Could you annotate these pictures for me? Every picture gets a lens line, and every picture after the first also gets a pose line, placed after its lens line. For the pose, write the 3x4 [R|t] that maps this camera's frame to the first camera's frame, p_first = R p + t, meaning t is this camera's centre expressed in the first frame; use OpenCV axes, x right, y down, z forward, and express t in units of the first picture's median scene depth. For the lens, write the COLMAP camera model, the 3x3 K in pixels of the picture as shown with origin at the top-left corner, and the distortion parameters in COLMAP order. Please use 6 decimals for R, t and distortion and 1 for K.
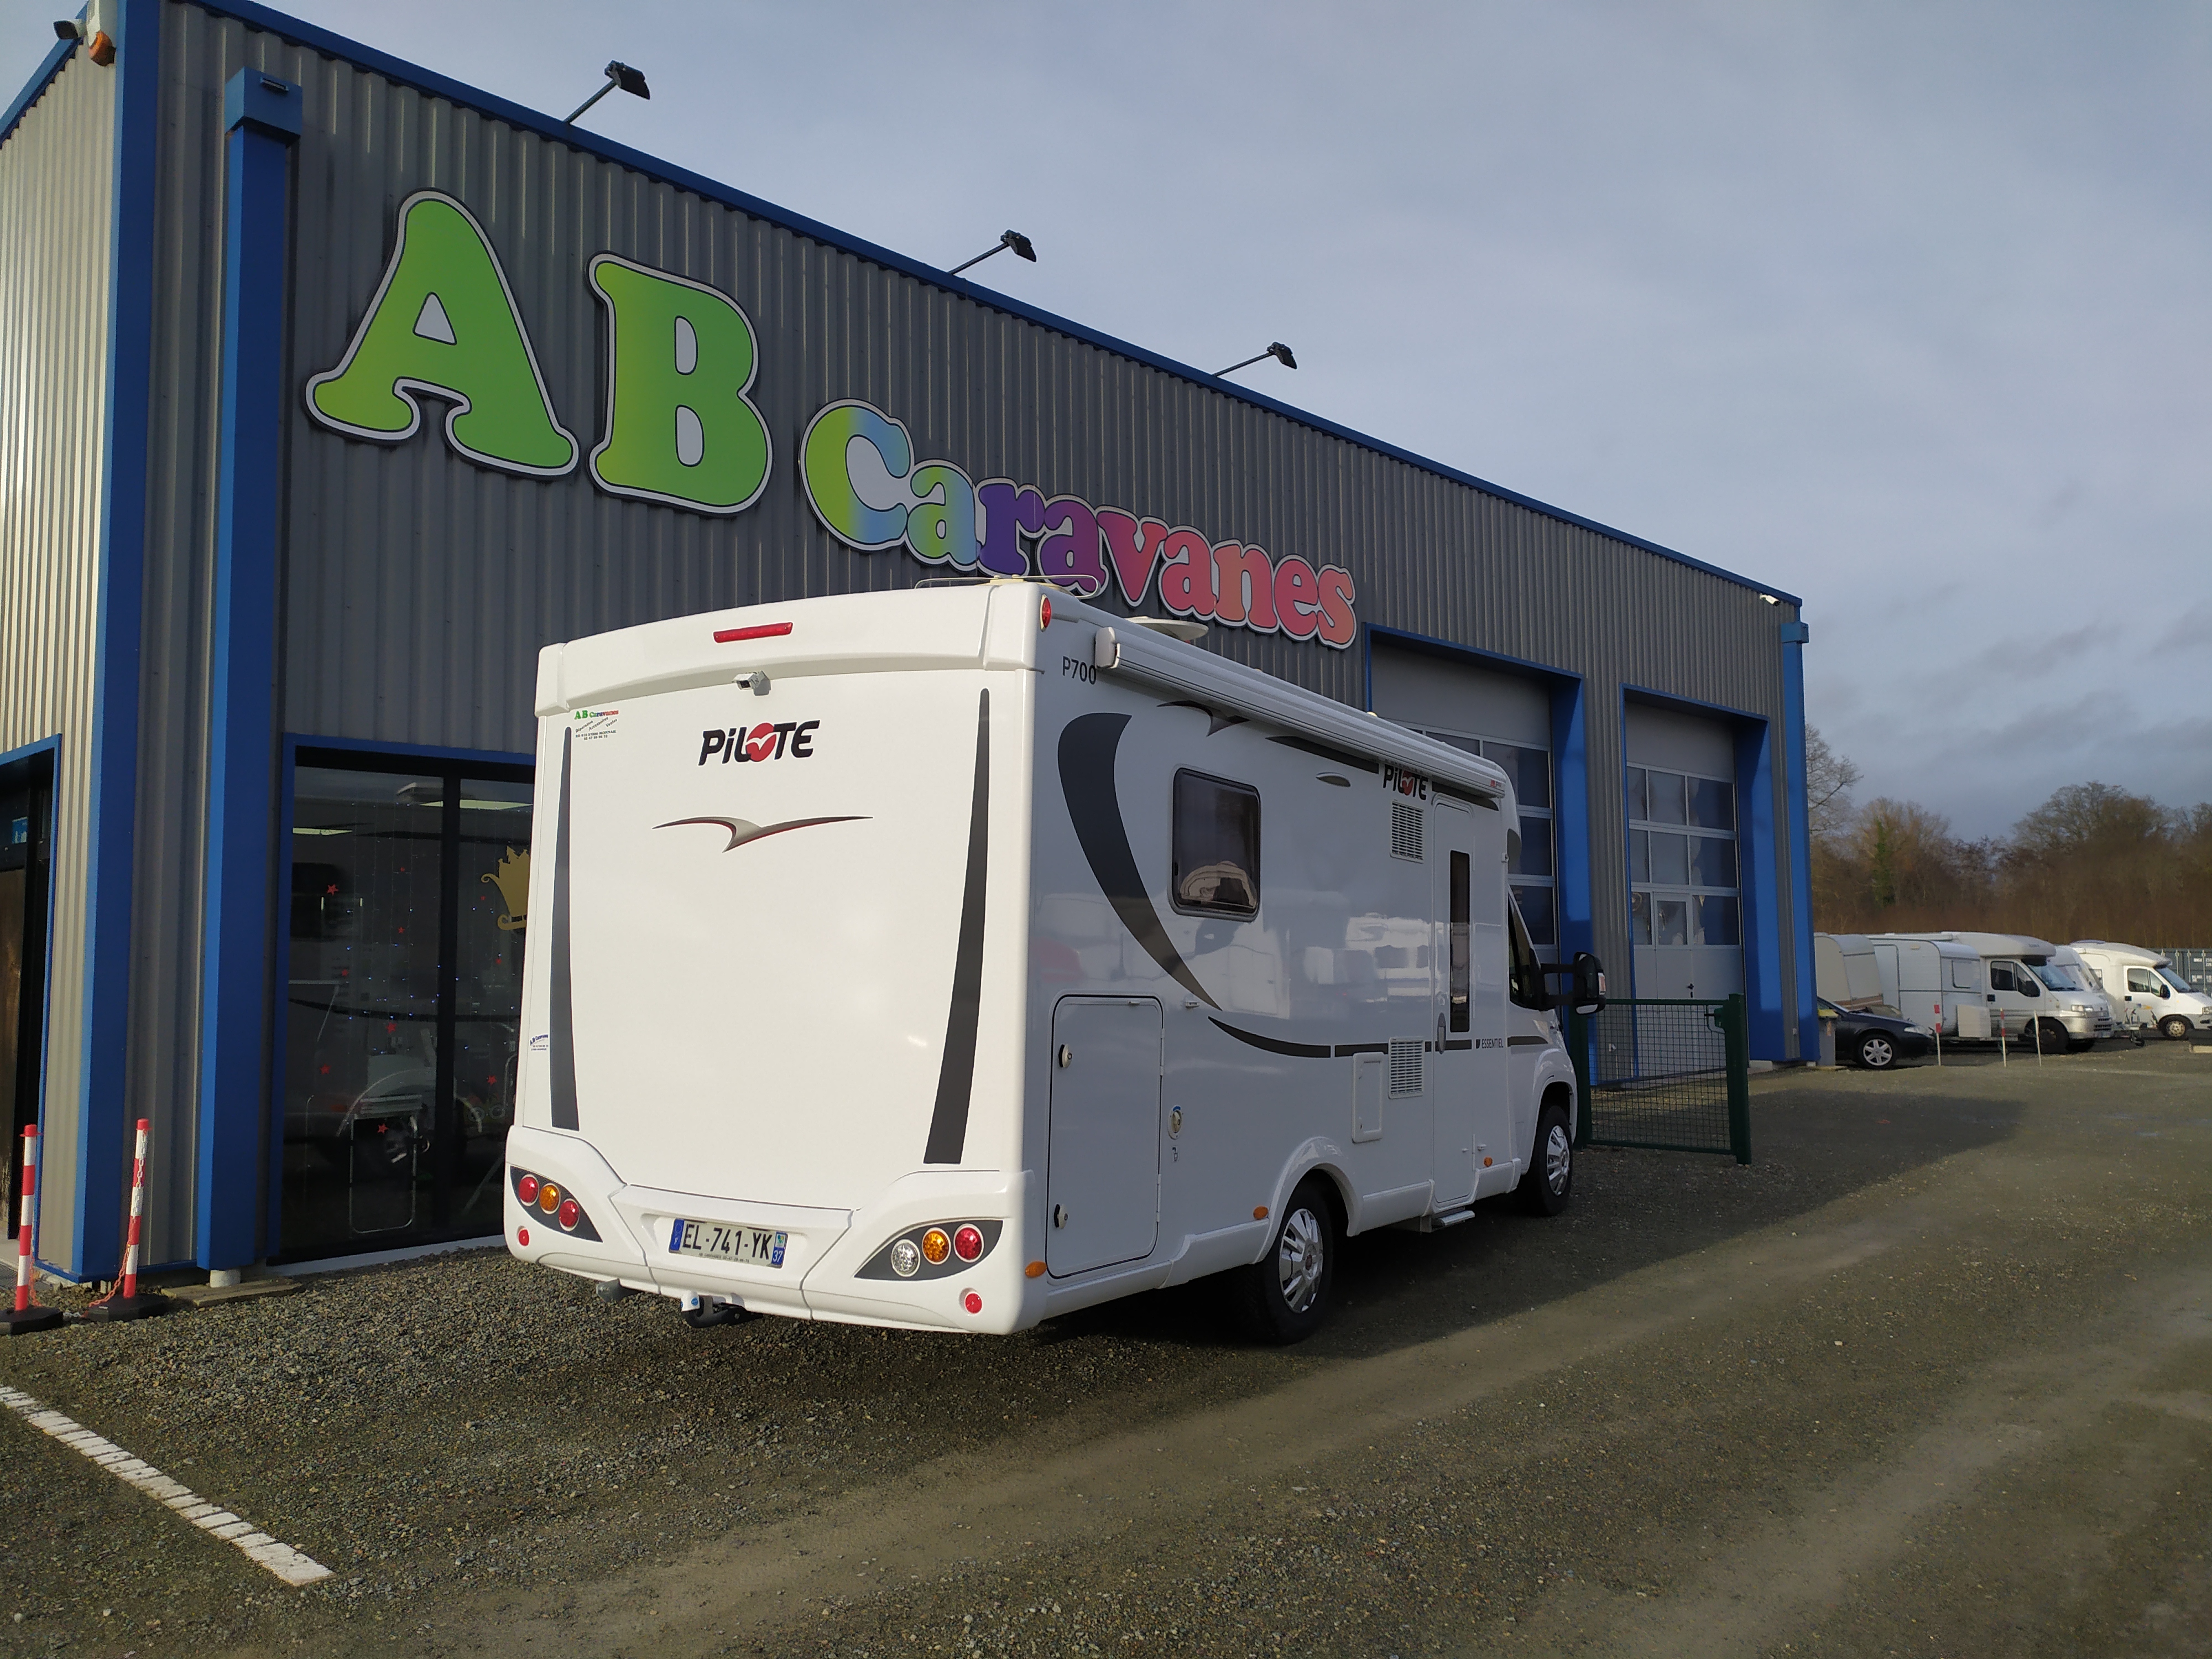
lens RADIAL K [[1663.8, 0, 1124.0], [0, 1663.8, 828.5], [0, 0, 1]] dist [0.039081, -0.025903]
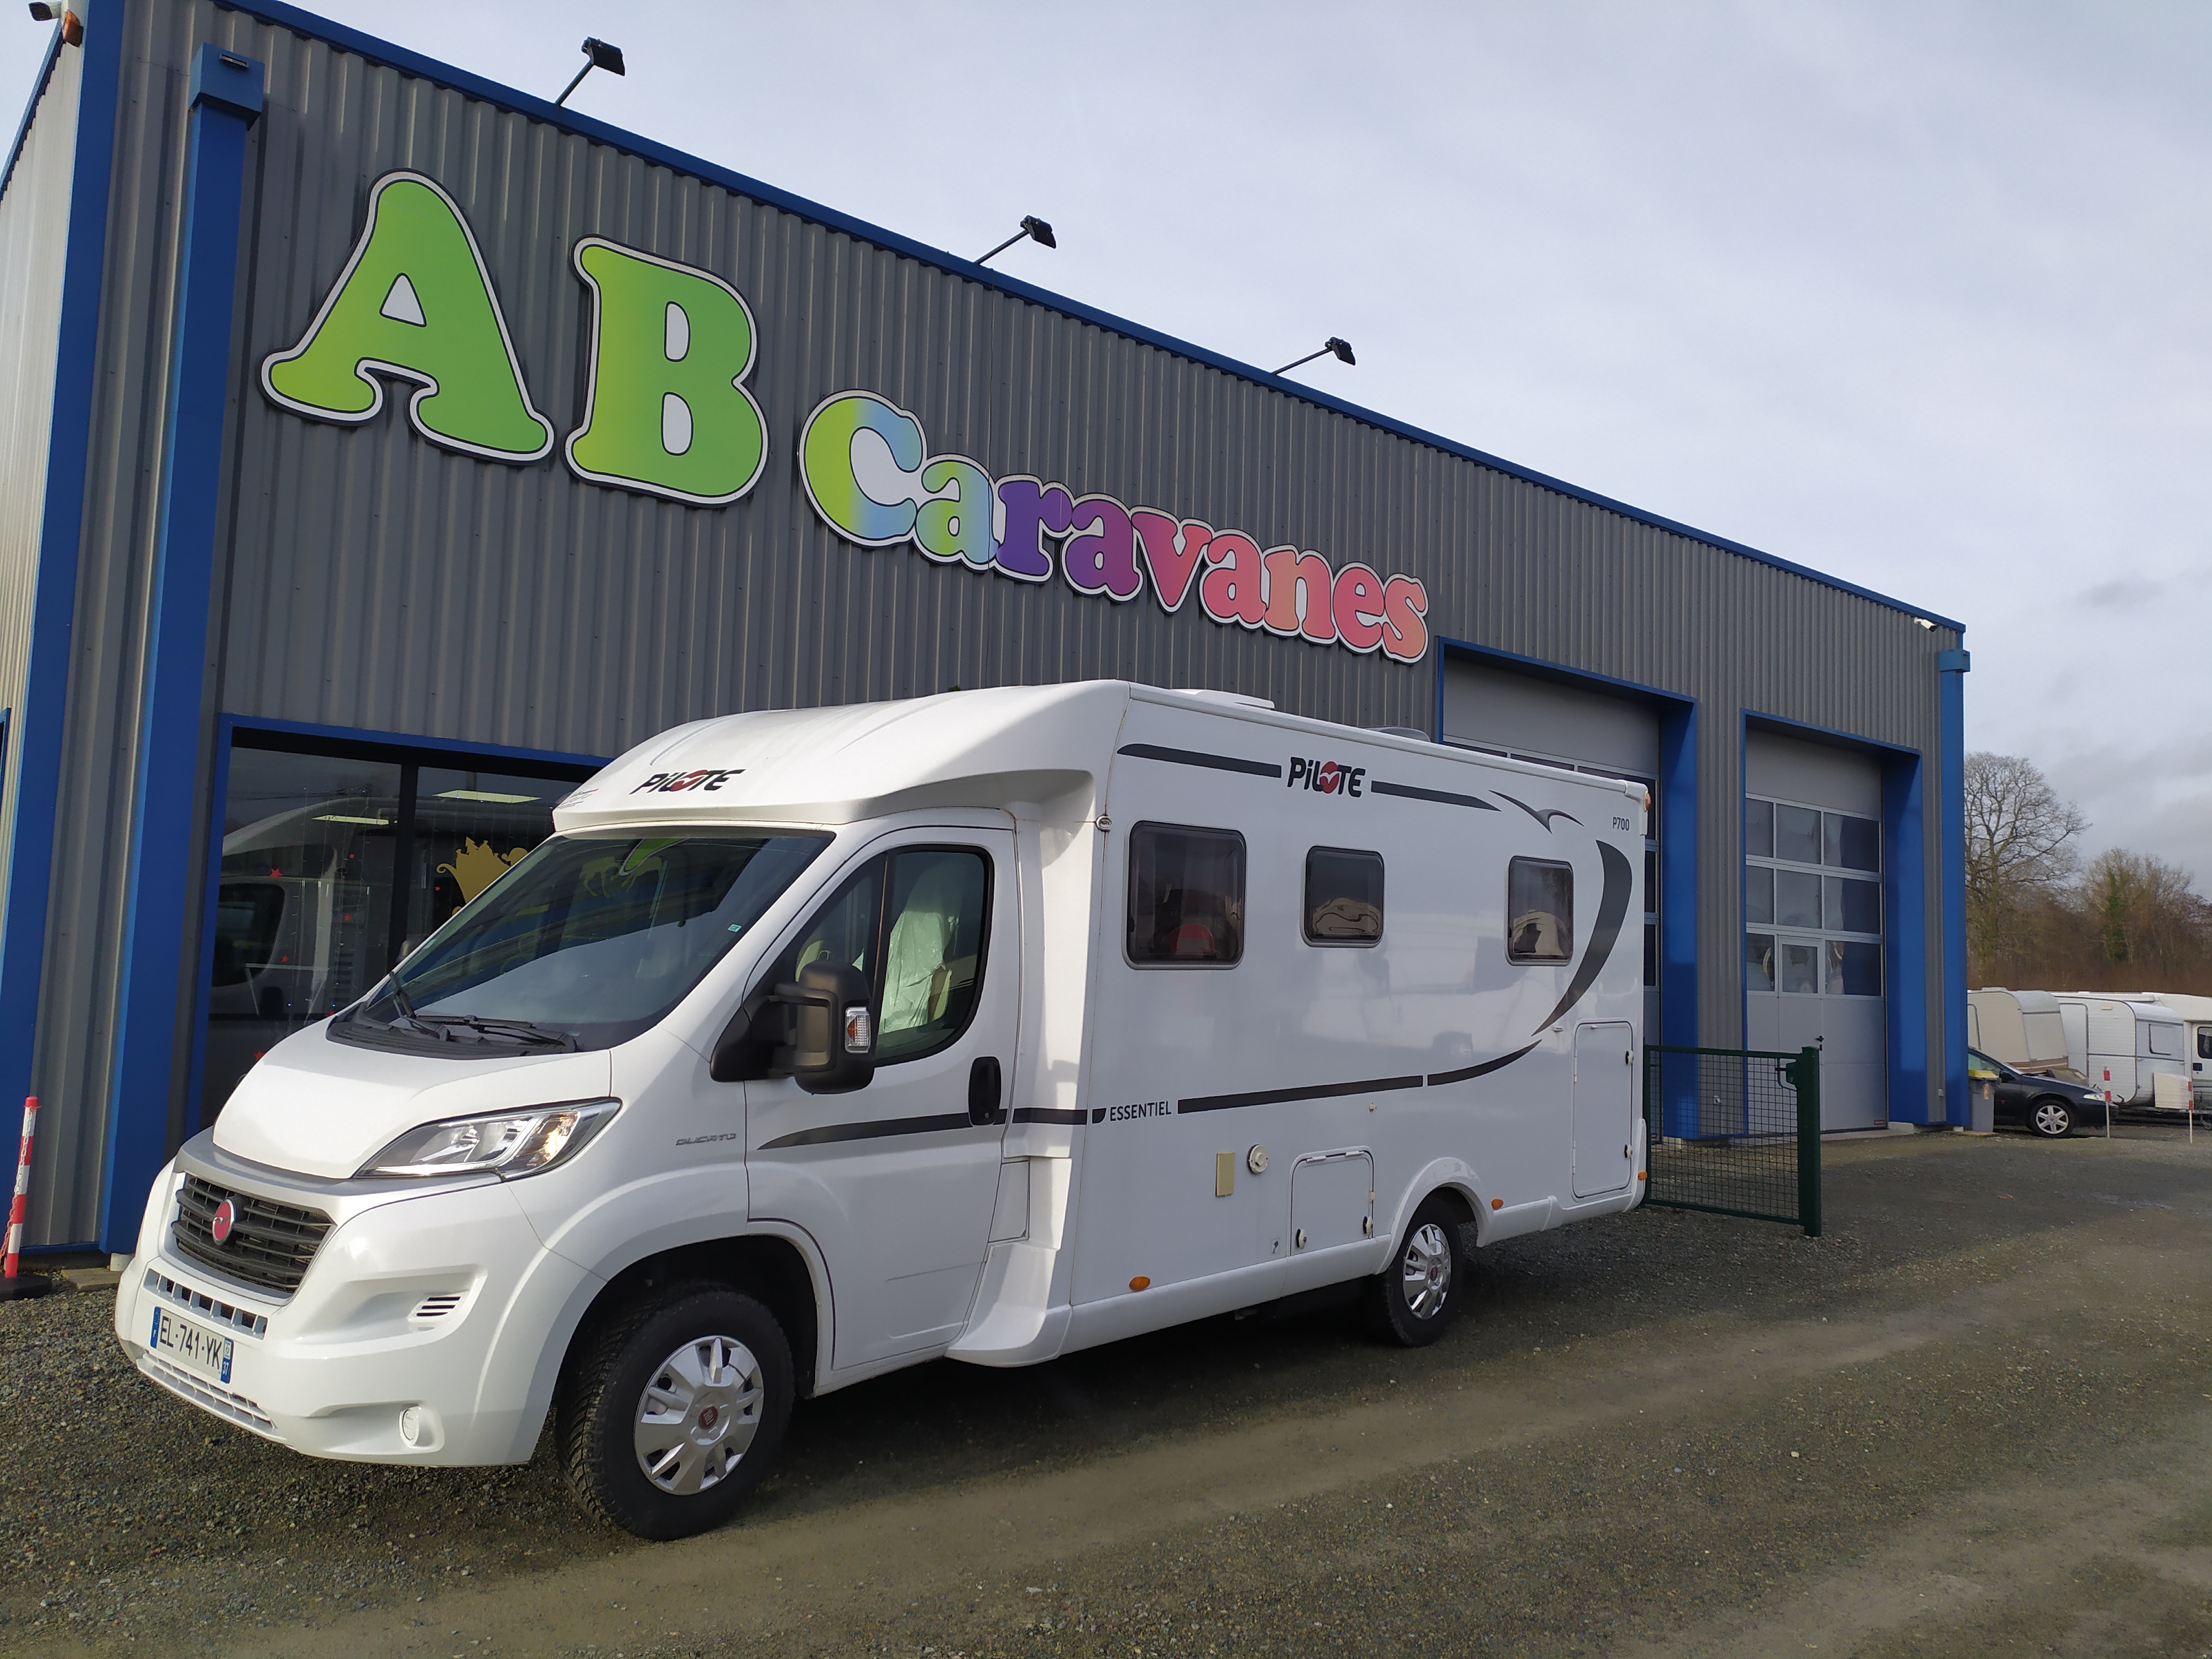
lens RADIAL K [[1663.8, 0, 1100.0], [0, 1663.8, 827.3], [0, 0, 1]] dist [0.039081, -0.025903]
pose [[0.992731, 0.031507, -0.116158, 0.101381], [-0.033107, 0.999381, -0.011867, 0.003815], [0.115712, 0.015626, 0.993160, 0.059882]]
